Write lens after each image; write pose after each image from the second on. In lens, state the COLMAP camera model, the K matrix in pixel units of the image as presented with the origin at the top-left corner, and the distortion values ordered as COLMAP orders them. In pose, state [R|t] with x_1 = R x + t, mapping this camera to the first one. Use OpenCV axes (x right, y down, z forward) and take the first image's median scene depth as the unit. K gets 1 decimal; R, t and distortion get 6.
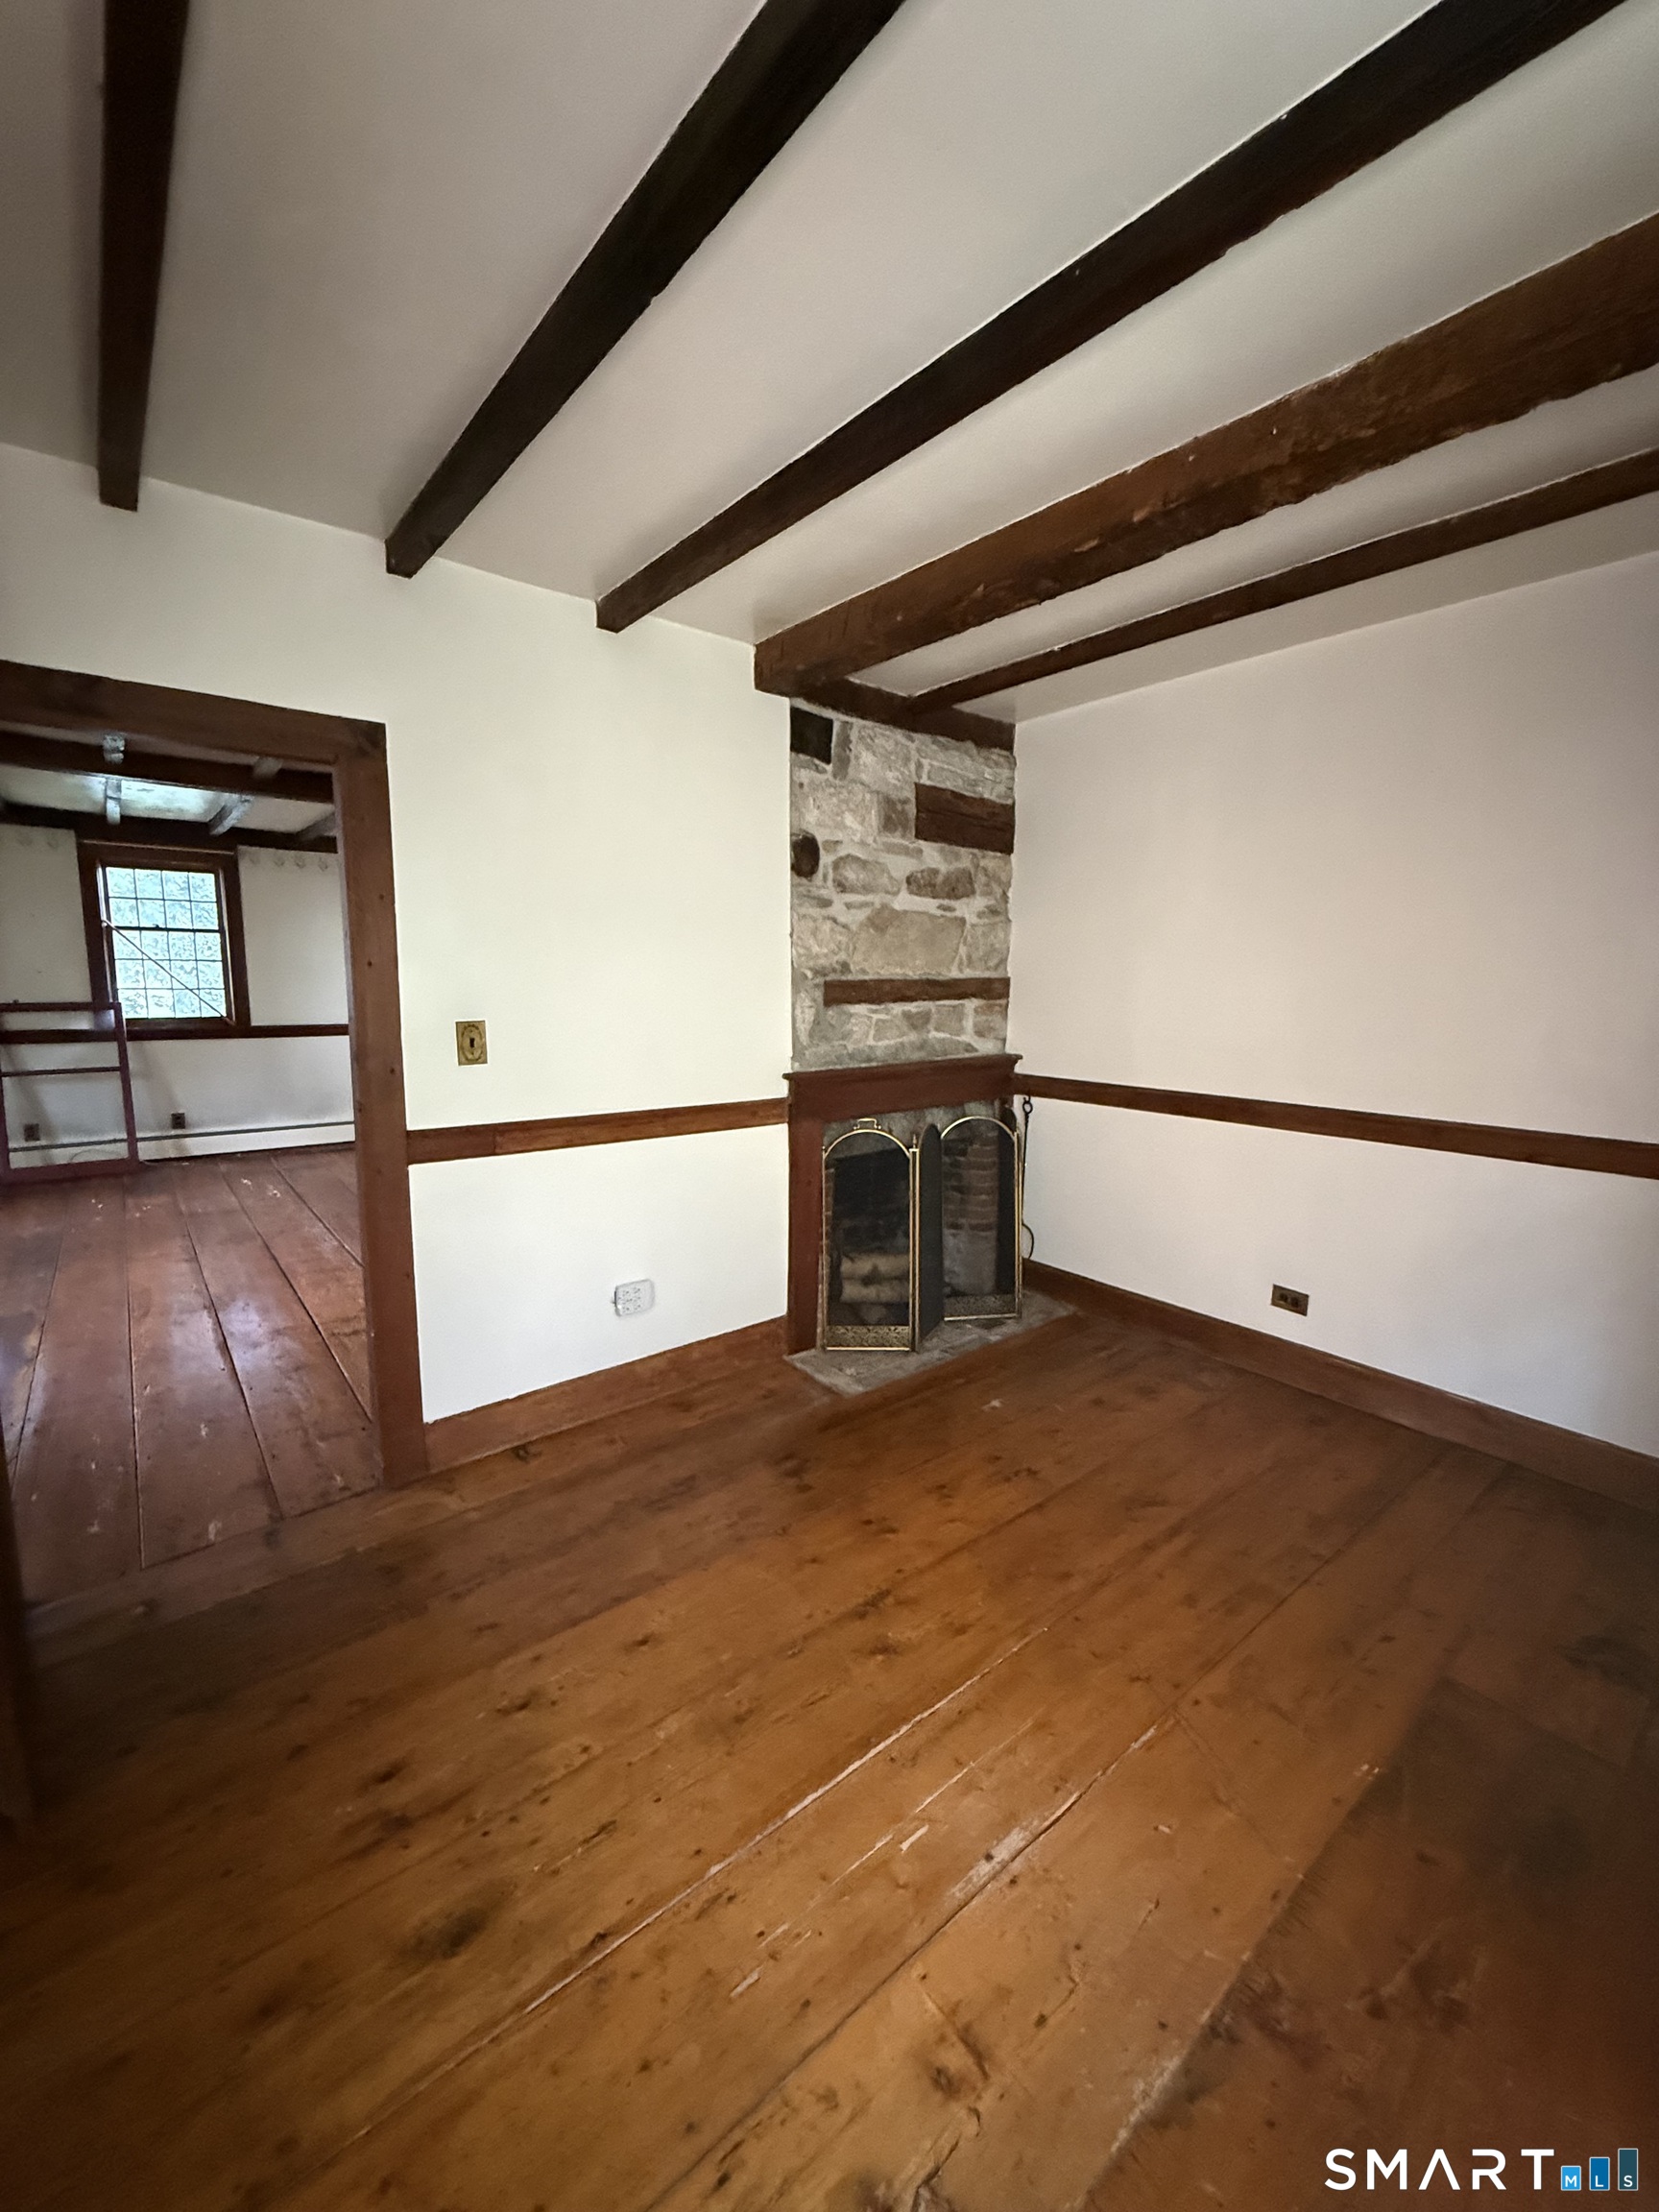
lens RADIAL K [[880.9, 0, 829.5], [0, 880.9, 1106.0], [0, 0, 1]] dist [-0.000319, 0.000275]
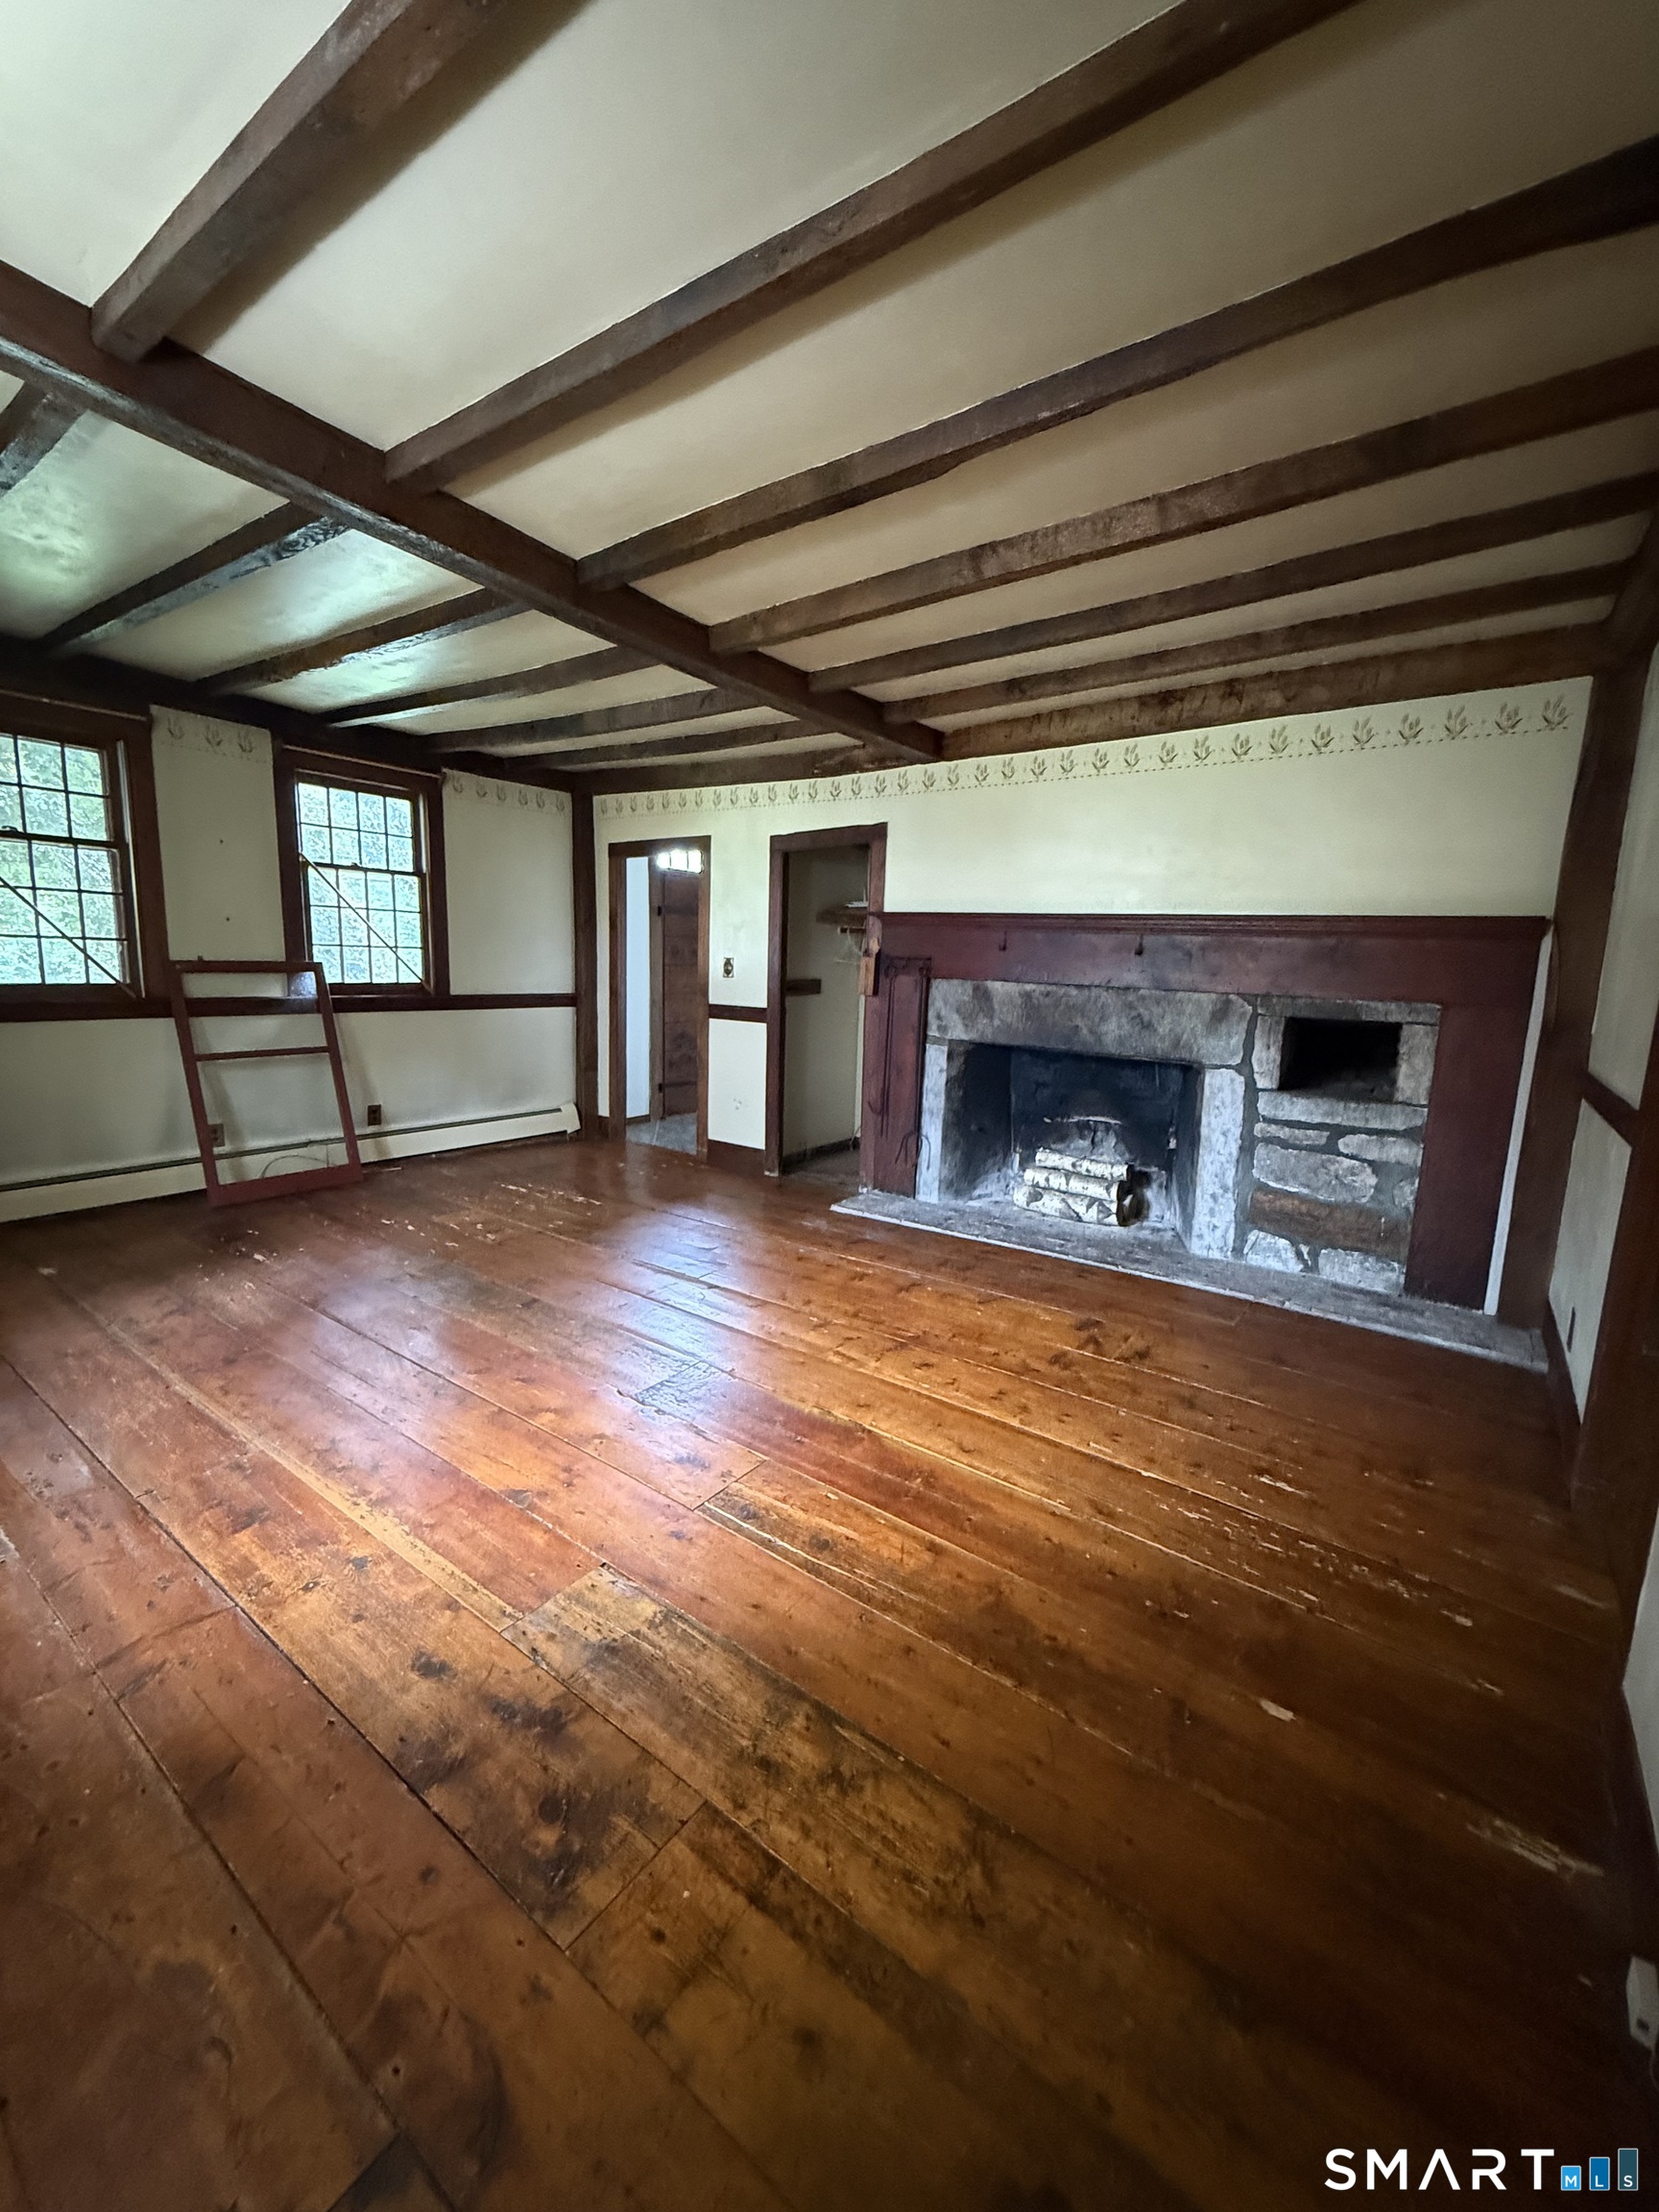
lens RADIAL K [[882.5, 0, 826.7], [0, 882.5, 1102.2], [0, 0, 1]] dist [0.000152, -0.000243]
pose [[0.964181, -0.021295, 0.264388, -1.103573], [0.014650, 0.999526, 0.027081, -0.019256], [-0.264839, -0.022237, 0.964036, 0.263150]]
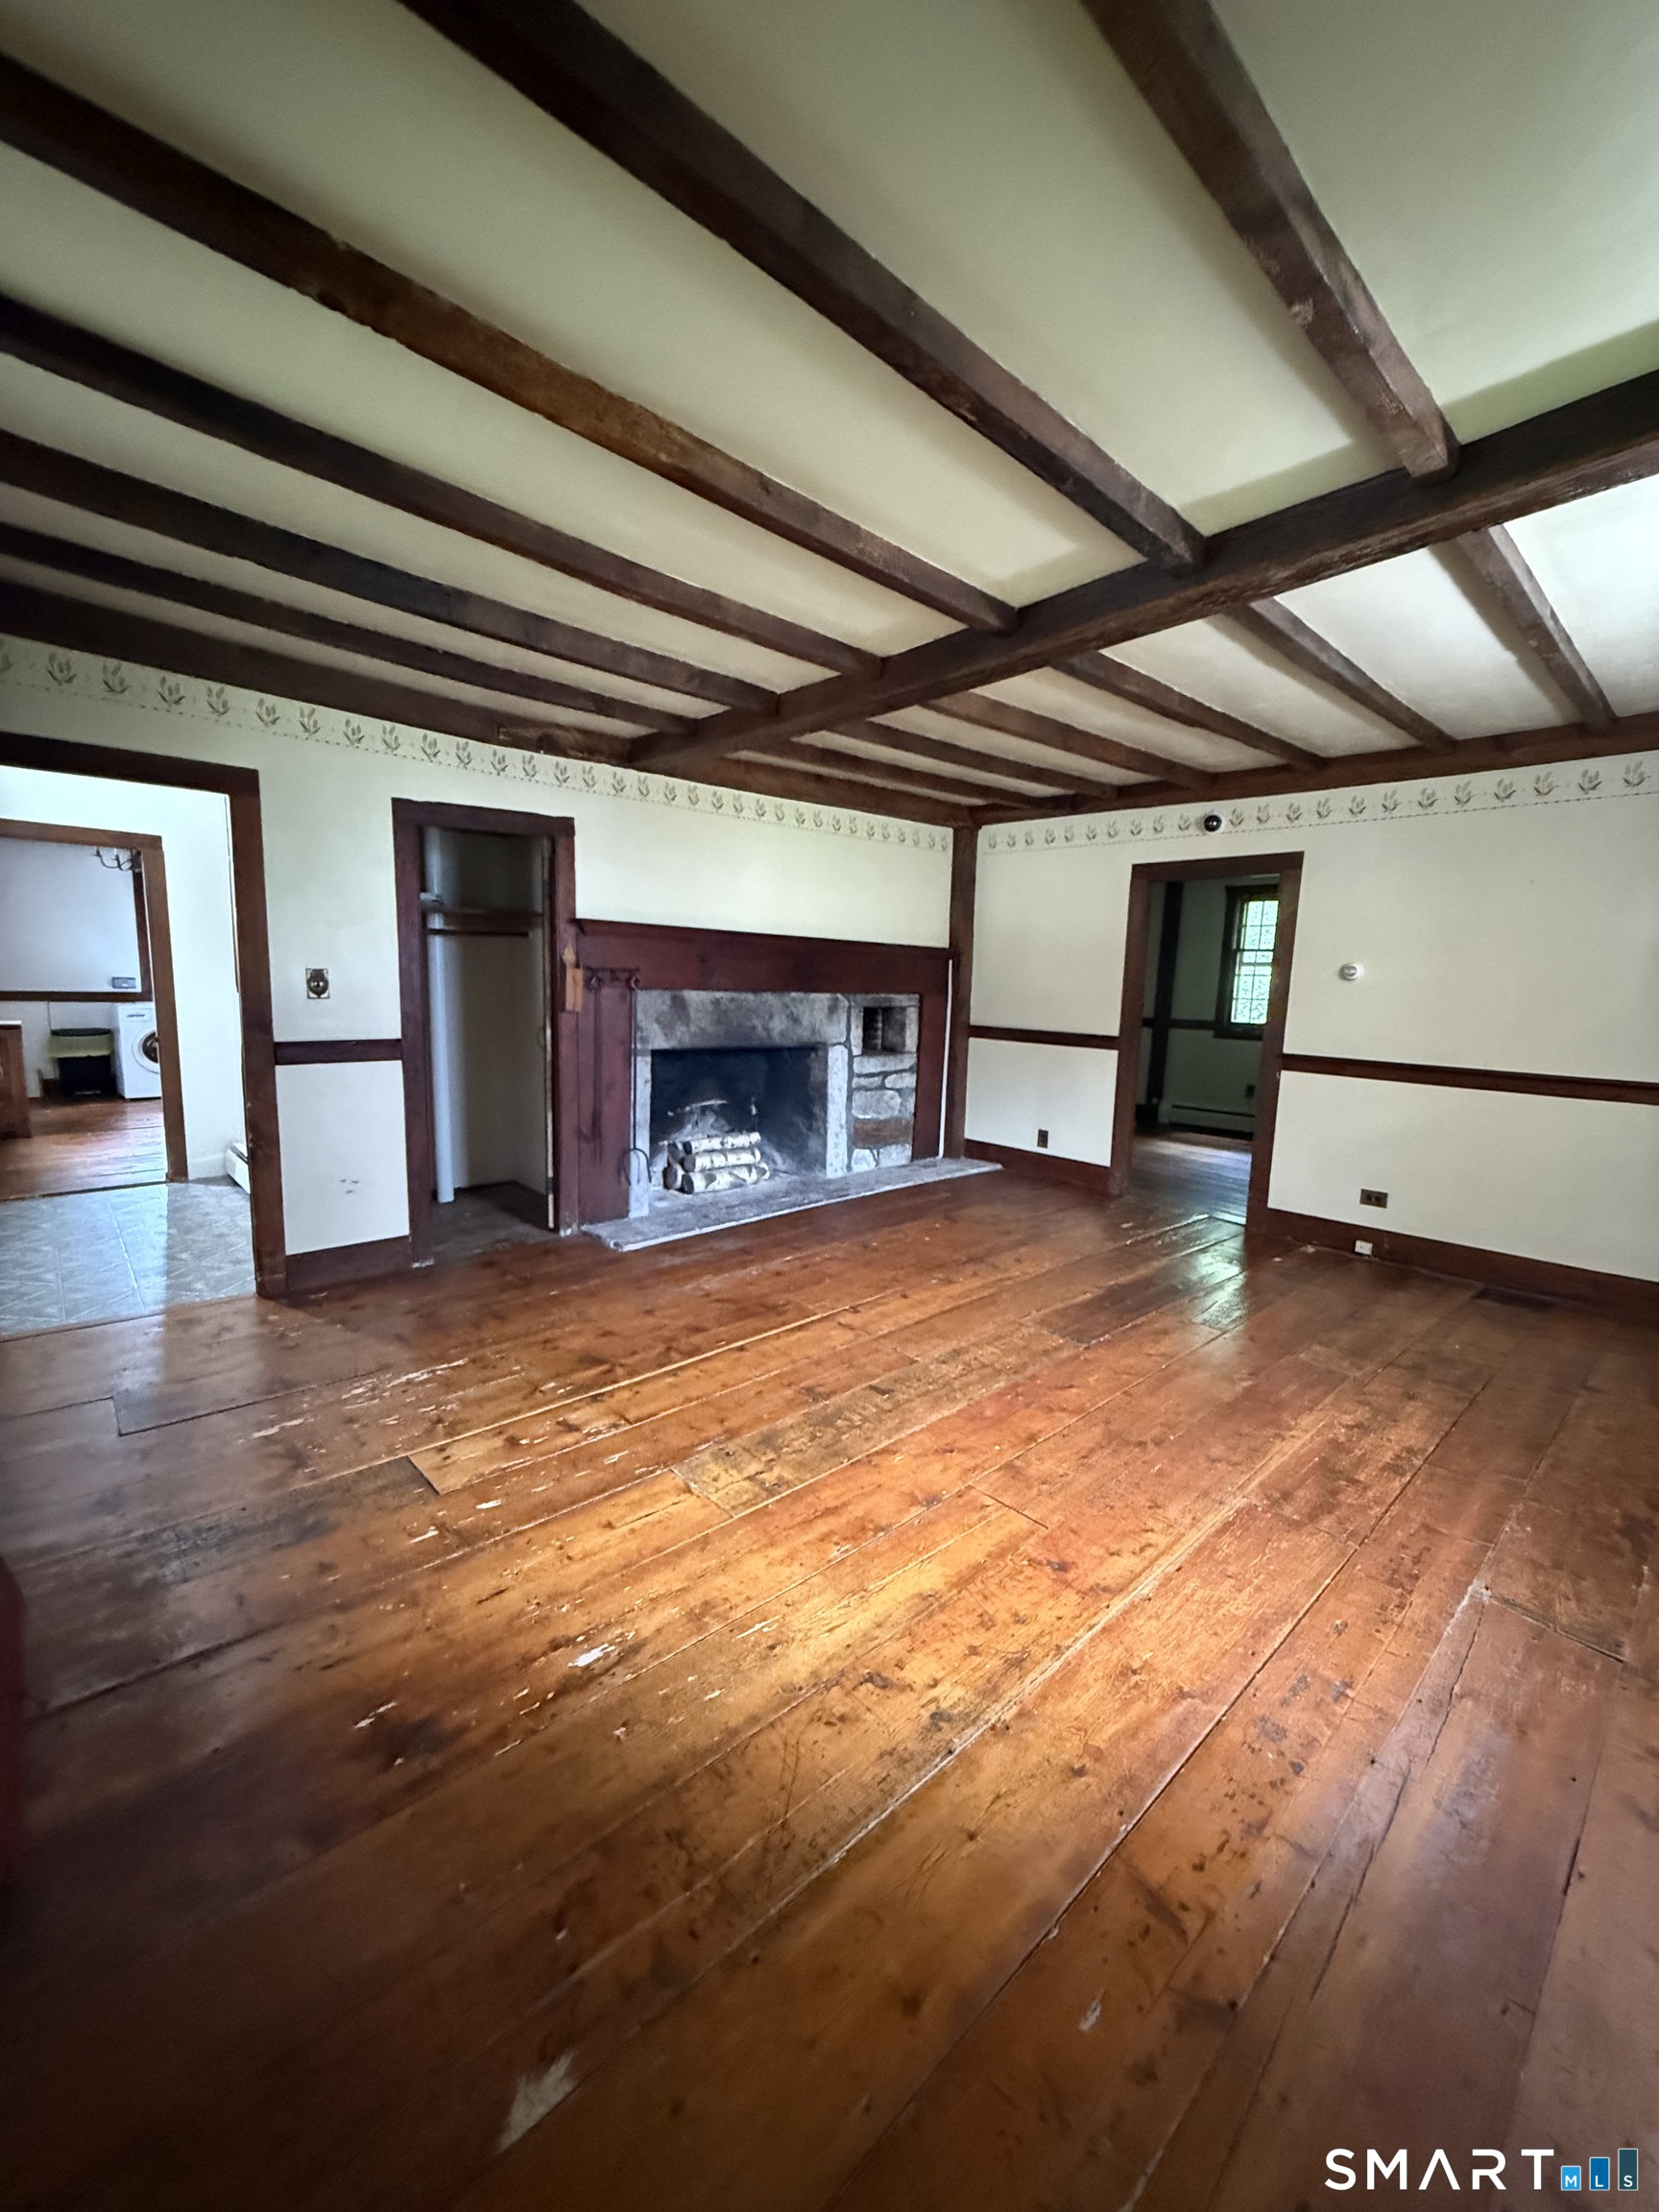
lens RADIAL K [[887.5, 0, 829.5], [0, 887.5, 1106.0], [0, 0, 1]] dist [-0.000570, -0.000008]
pose [[-0.069152, -0.158494, 0.984935, -1.982069], [0.112523, 0.979759, 0.165562, -0.194367], [-0.991240, 0.122277, -0.049918, 1.371220]]
